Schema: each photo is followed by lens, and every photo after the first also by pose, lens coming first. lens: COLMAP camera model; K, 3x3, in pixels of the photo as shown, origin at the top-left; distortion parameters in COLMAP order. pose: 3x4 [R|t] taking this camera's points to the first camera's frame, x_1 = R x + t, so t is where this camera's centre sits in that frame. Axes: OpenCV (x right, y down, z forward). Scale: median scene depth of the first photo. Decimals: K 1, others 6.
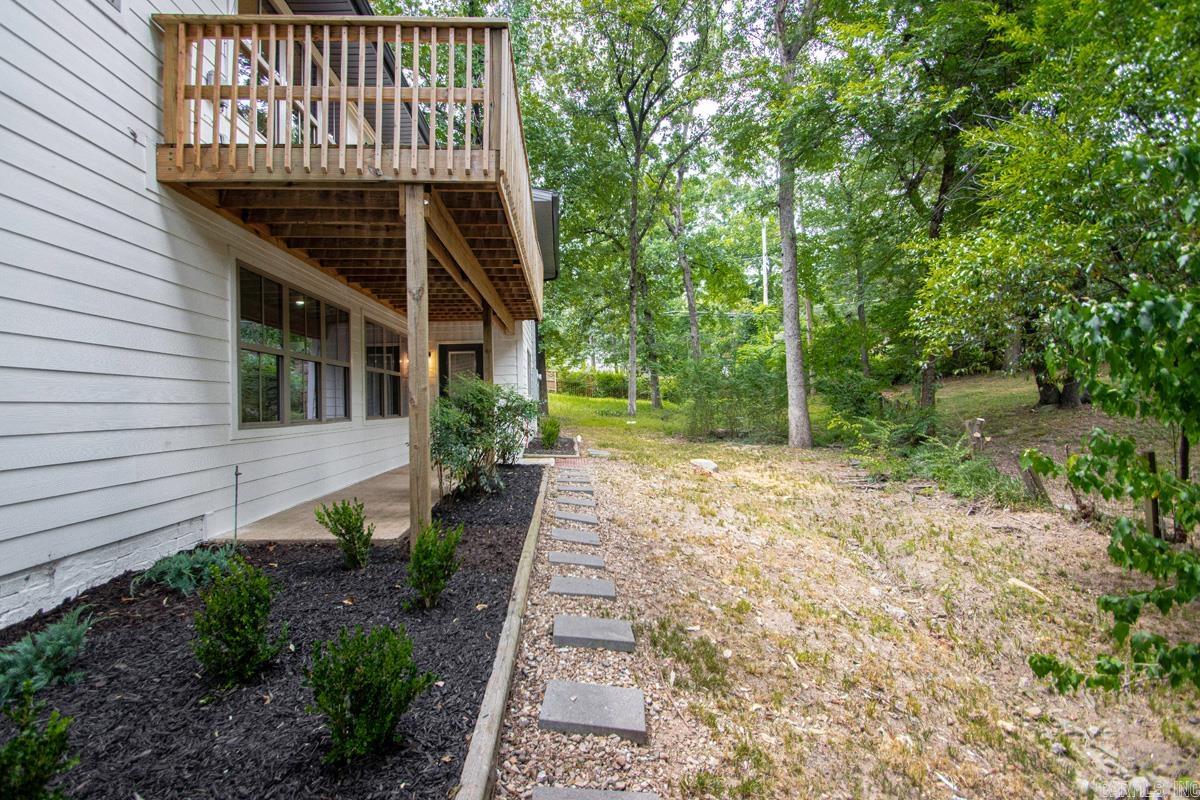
lens RADIAL K [[553.7, 0, 585.6], [0, 553.7, 390.7], [0, 0, 1]] dist [0.018847, -0.016298]
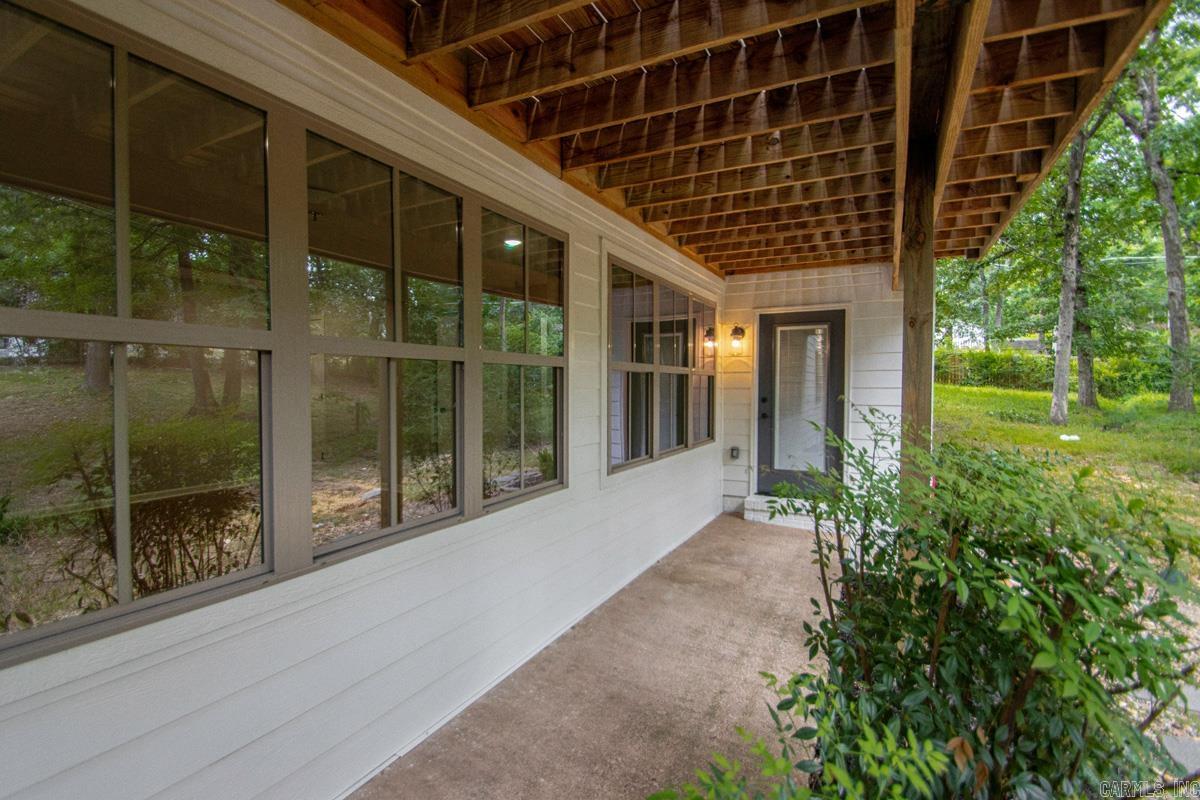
lens RADIAL K [[561.6, 0, 599.4], [0, 561.6, 377.6], [0, 0, 1]] dist [-0.000292, 0.000110]
pose [[0.868357, 0.021542, -0.495472, -0.172552], [-0.012503, 0.999690, 0.021551, -0.041359], [0.495783, -0.012519, 0.868356, 0.597131]]
